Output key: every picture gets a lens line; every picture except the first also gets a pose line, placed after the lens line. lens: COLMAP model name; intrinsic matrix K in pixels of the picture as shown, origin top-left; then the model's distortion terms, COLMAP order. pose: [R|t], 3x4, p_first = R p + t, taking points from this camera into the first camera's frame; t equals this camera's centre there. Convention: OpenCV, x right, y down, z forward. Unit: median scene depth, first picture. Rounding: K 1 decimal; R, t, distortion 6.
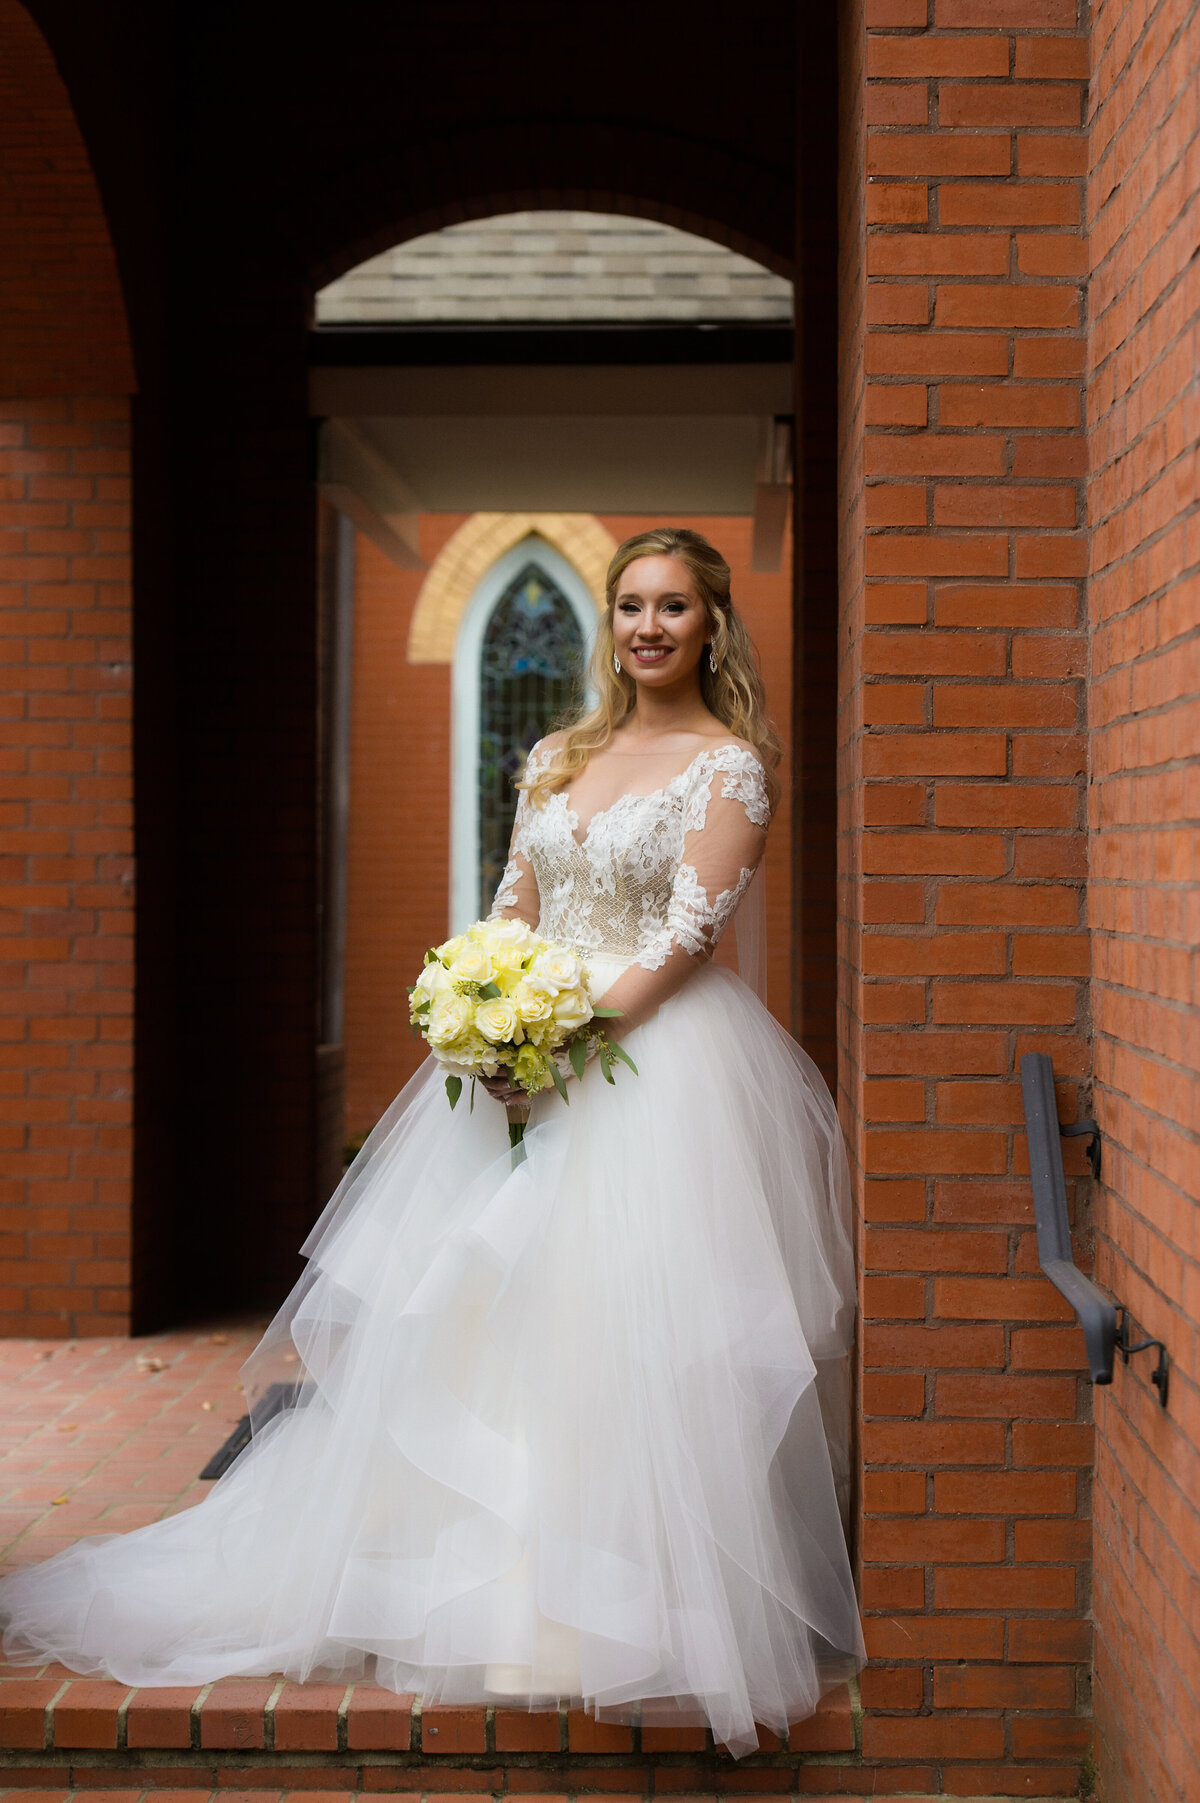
lens RADIAL K [[4767.3, 0, 600.0], [0, 4767.3, 901.5], [0, 0, 1]] dist [0.054911, -0.112280]
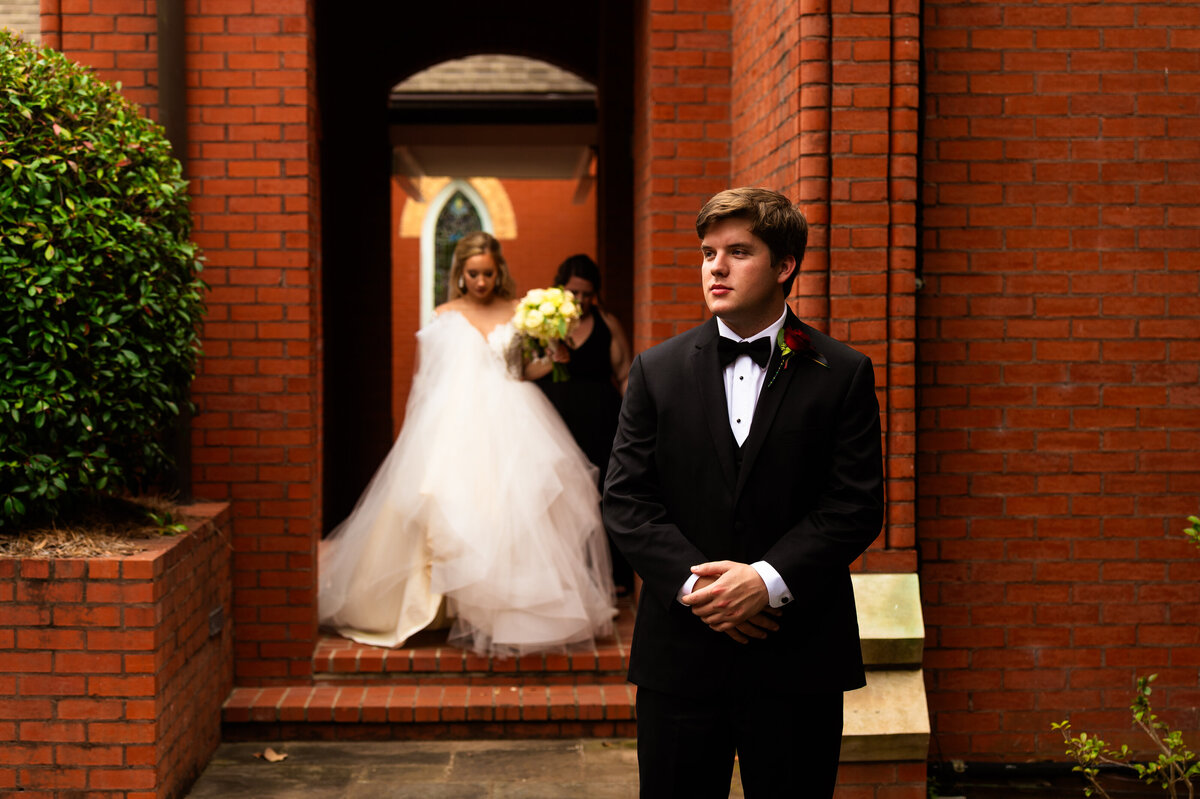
lens RADIAL K [[2499.6, 0, 579.1], [0, 2499.6, 402.0], [0, 0, 1]] dist [0.358037, 0.177481]
pose [[0.998795, -0.003217, 0.048971, -0.057874], [0.002019, 0.999698, 0.024493, -0.013802], [-0.049035, -0.024365, 0.998500, -0.453647]]
